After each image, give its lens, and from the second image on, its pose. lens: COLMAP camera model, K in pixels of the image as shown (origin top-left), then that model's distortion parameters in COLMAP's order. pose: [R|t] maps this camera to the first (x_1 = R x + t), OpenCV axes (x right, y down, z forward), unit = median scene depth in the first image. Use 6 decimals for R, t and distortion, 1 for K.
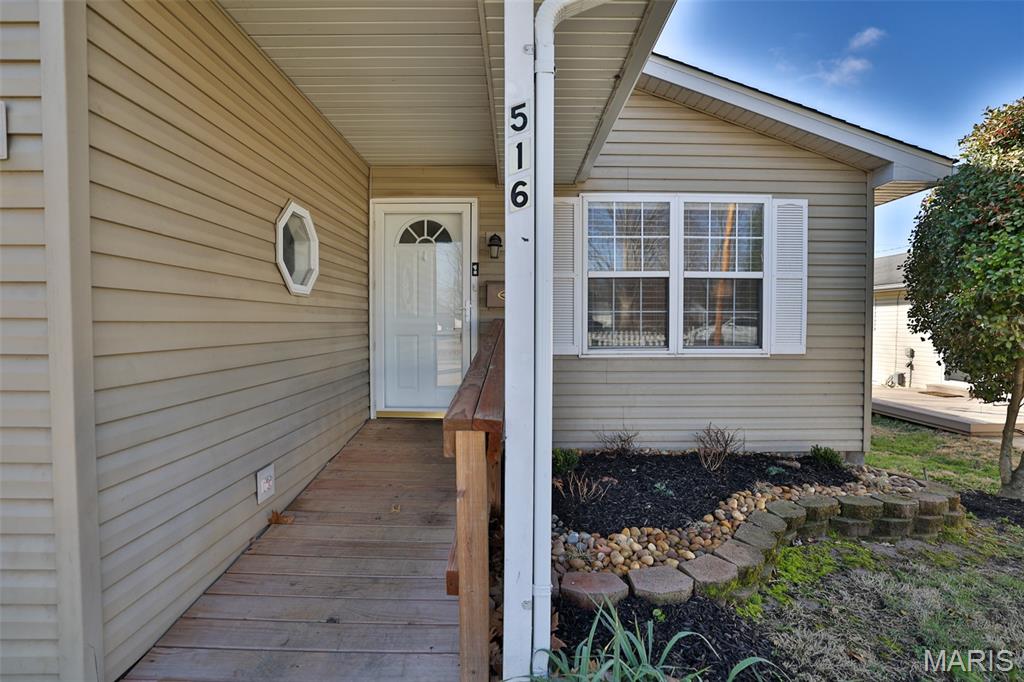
lens RADIAL K [[472.3, 0, 513.4], [0, 472.3, 335.3], [0, 0, 1]] dist [-0.038688, 0.013317]
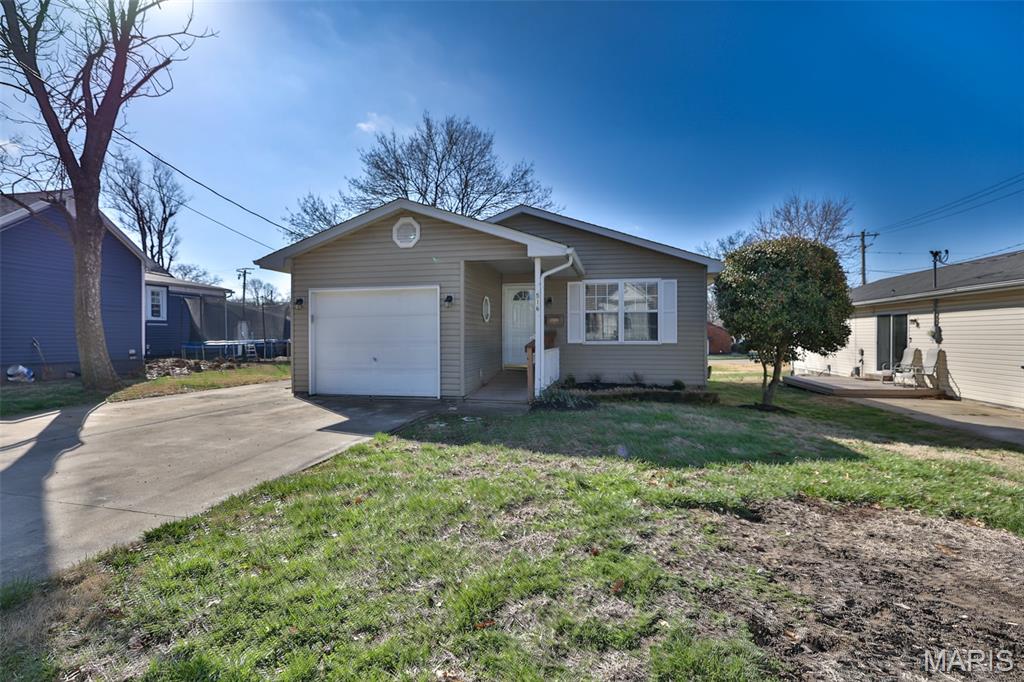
lens RADIAL K [[472.3, 0, 513.4], [0, 472.3, 335.3], [0, 0, 1]] dist [-0.038688, 0.013317]
pose [[0.975647, -0.000937, -0.219343, 0.337305], [-0.004174, 0.999730, -0.022838, 0.059106], [0.219305, 0.023198, 0.975380, -1.573451]]
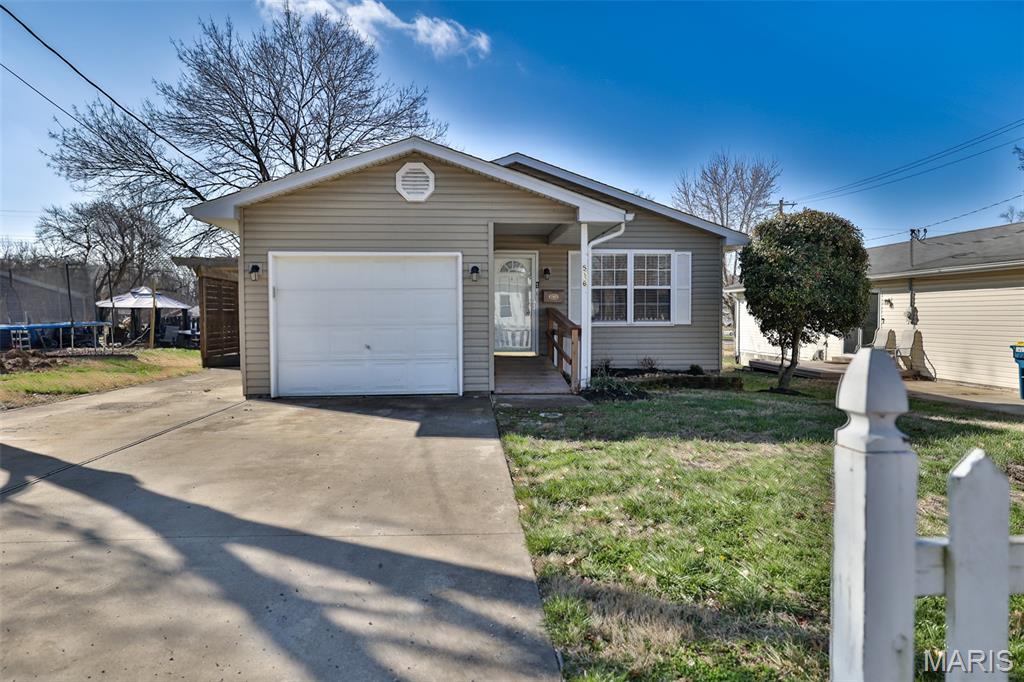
lens RADIAL K [[616.8, 0, 511.5], [0, 616.8, 332.3], [0, 0, 1]] dist [-0.001416, 0.001090]
pose [[0.998184, -0.002109, 0.060202, -0.364002], [0.001863, 0.999990, 0.004140, 0.063322], [-0.060210, -0.004021, 0.998178, -1.777616]]
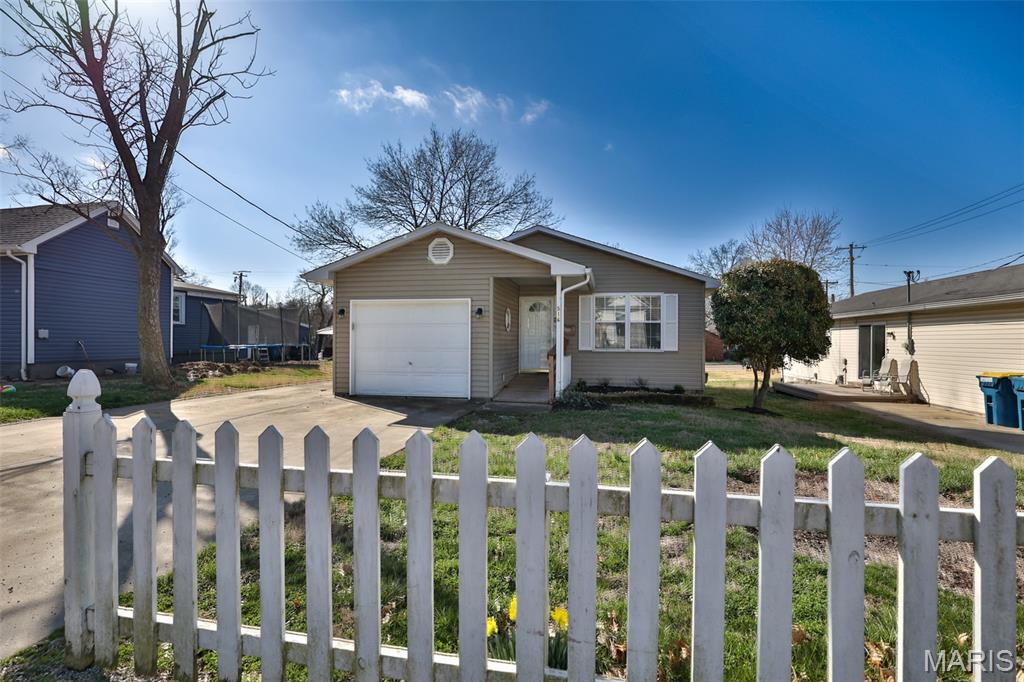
lens RADIAL K [[478.2, 0, 511.8], [0, 478.2, 337.0], [0, 0, 1]] dist [-0.031812, 0.001124]
pose [[0.979248, 0.007847, -0.202515, 0.250848], [-0.014293, 0.999436, -0.030387, 0.051919], [0.202163, 0.032651, 0.978808, -1.888984]]
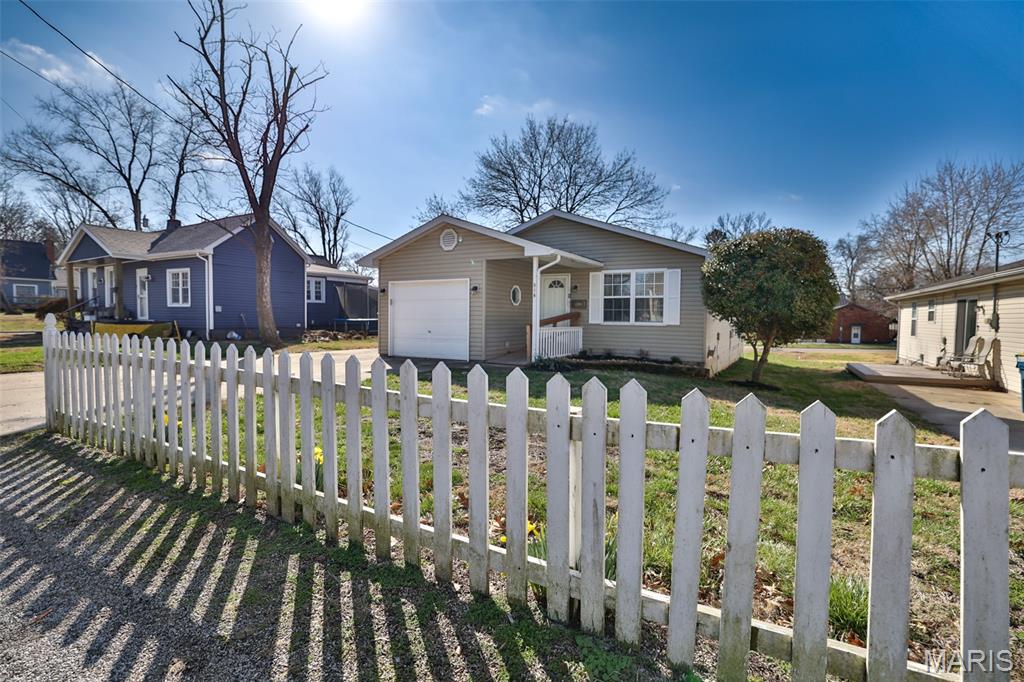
lens RADIAL K [[478.2, 0, 511.8], [0, 478.2, 337.0], [0, 0, 1]] dist [-0.031812, 0.001124]
pose [[0.860189, 0.032190, -0.508958, 1.219200], [-0.025205, 0.999470, 0.020614, 0.078625], [0.509352, -0.004904, 0.860545, -1.946681]]
